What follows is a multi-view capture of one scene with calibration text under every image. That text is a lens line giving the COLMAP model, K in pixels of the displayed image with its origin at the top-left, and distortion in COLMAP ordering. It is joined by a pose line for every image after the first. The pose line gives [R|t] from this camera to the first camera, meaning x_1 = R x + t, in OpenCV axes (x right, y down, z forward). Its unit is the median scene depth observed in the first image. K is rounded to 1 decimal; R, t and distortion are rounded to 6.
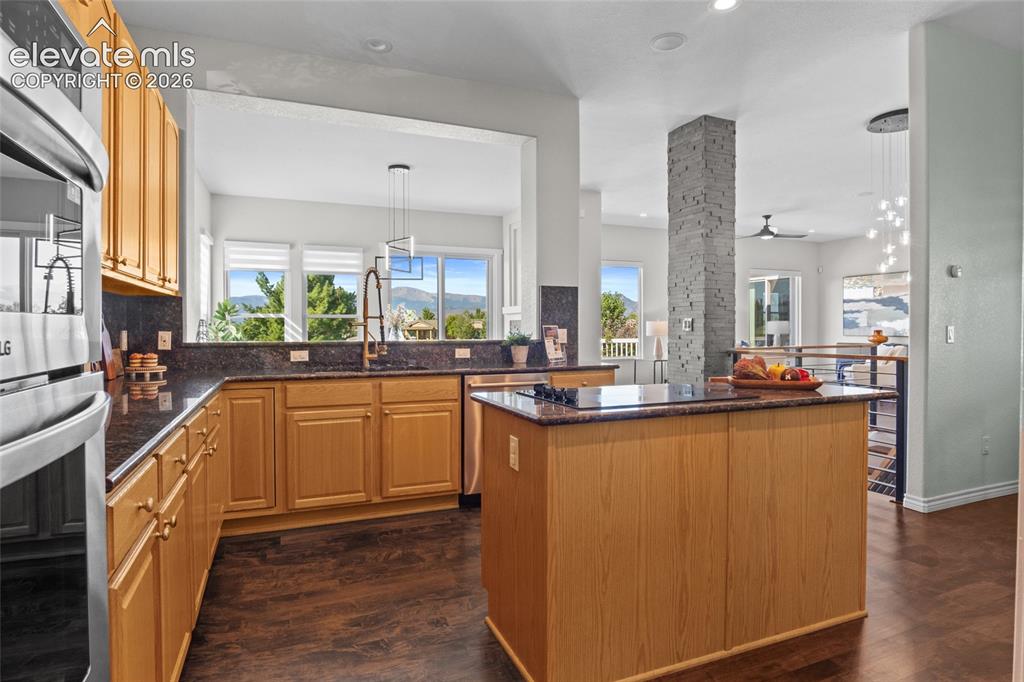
lens RADIAL K [[561.1, 0, 510.5], [0, 561.1, 332.2], [0, 0, 1]] dist [-0.028525, 0.002262]
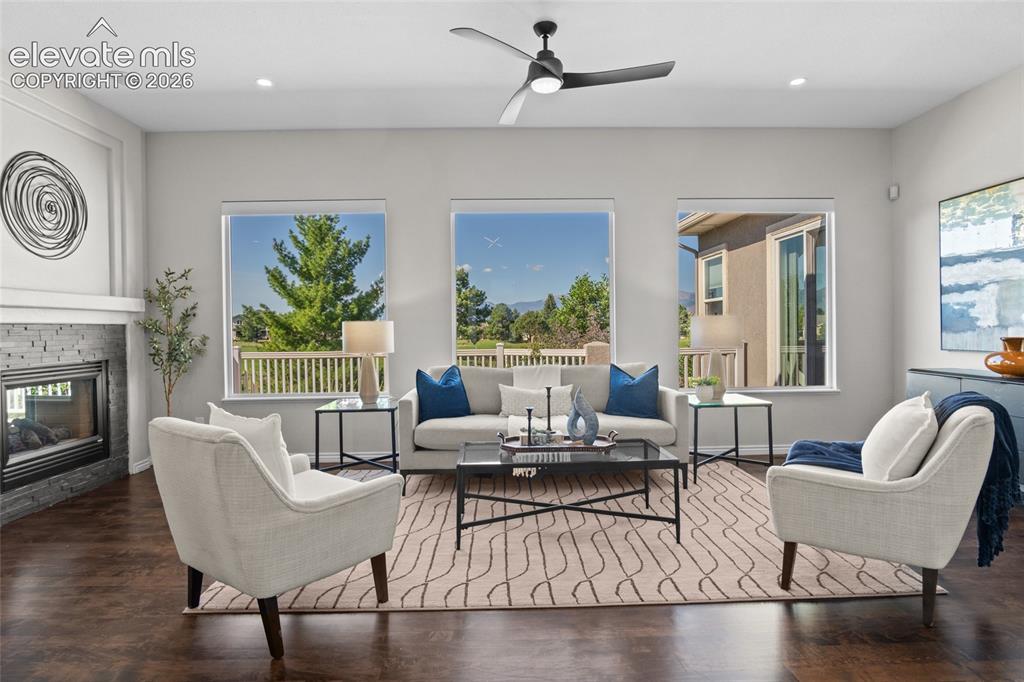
lens RADIAL K [[561.1, 0, 510.5], [0, 561.1, 332.2], [0, 0, 1]] dist [-0.028525, 0.002262]
pose [[0.927086, -0.005701, -0.374806, 0.478880], [0.006703, 0.999977, 0.001371, -0.009236], [0.374790, -0.003784, 0.927102, 0.542478]]
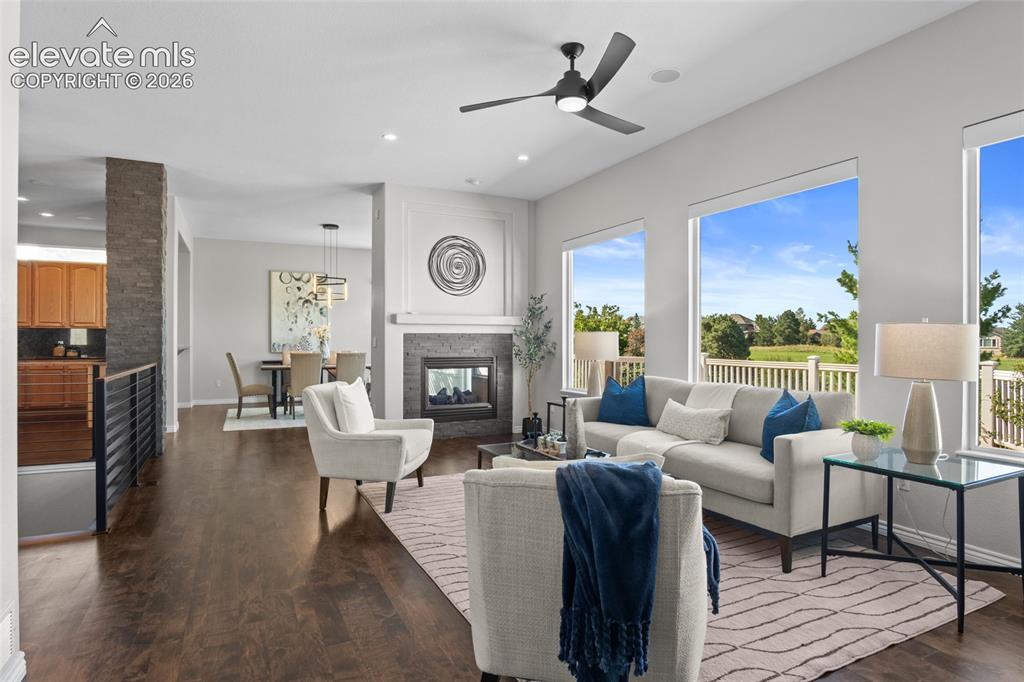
lens RADIAL K [[561.1, 0, 510.5], [0, 561.1, 332.2], [0, 0, 1]] dist [-0.028525, 0.002262]
pose [[0.058837, -0.008854, -0.998228, 0.693820], [-0.008248, 0.999922, -0.009355, -0.012182], [0.998234, 0.008783, 0.058759, 0.779531]]
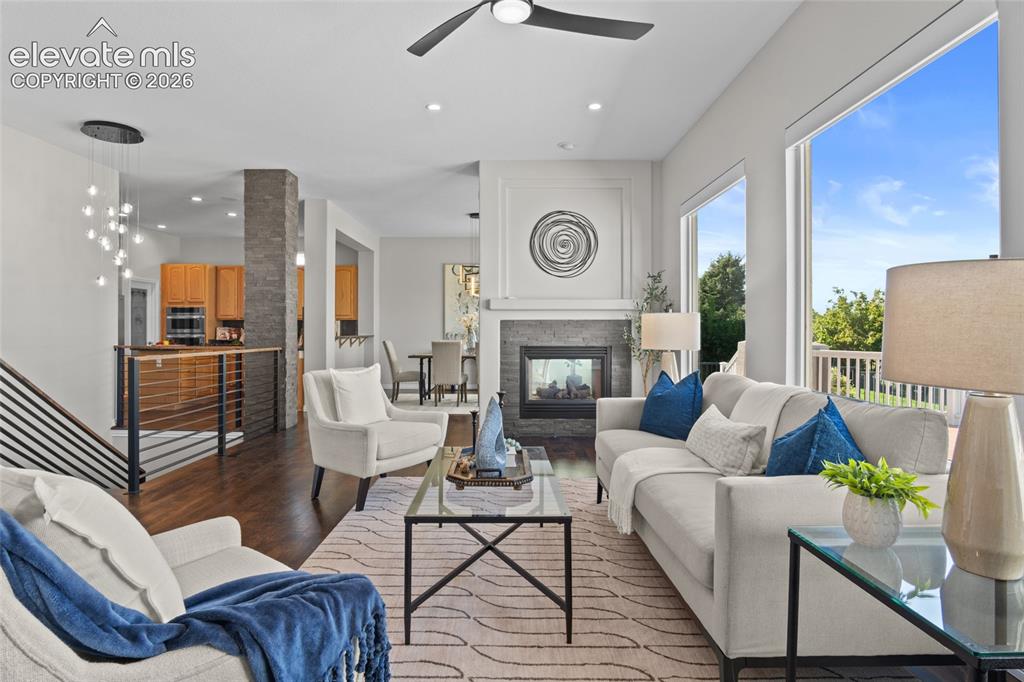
lens RADIAL K [[561.1, 0, 510.5], [0, 561.1, 332.2], [0, 0, 1]] dist [-0.028525, 0.002262]
pose [[-0.394893, 0.002568, -0.918723, 0.601415], [-0.005965, 0.999968, 0.005358, -0.006717], [0.918708, 0.007596, -0.394865, 0.927059]]
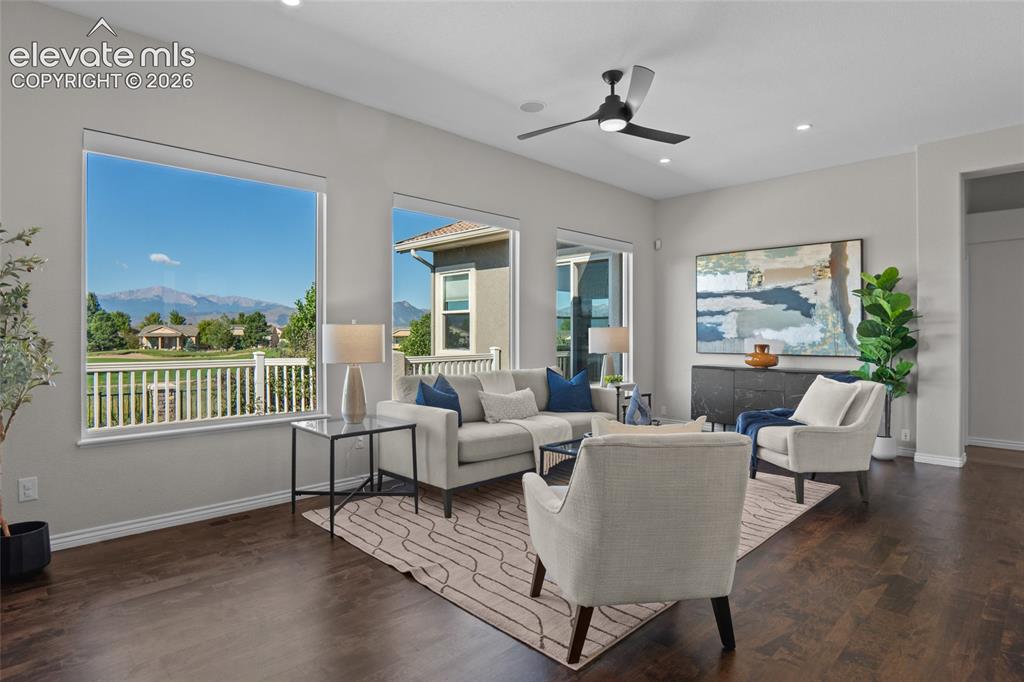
lens RADIAL K [[561.1, 0, 510.5], [0, 561.1, 332.2], [0, 0, 1]] dist [-0.028525, 0.002262]
pose [[0.928702, 0.006305, 0.370773, 0.194615], [-0.001375, 0.999907, -0.013559, -0.008022], [-0.370824, 0.012083, 0.928624, 0.531016]]
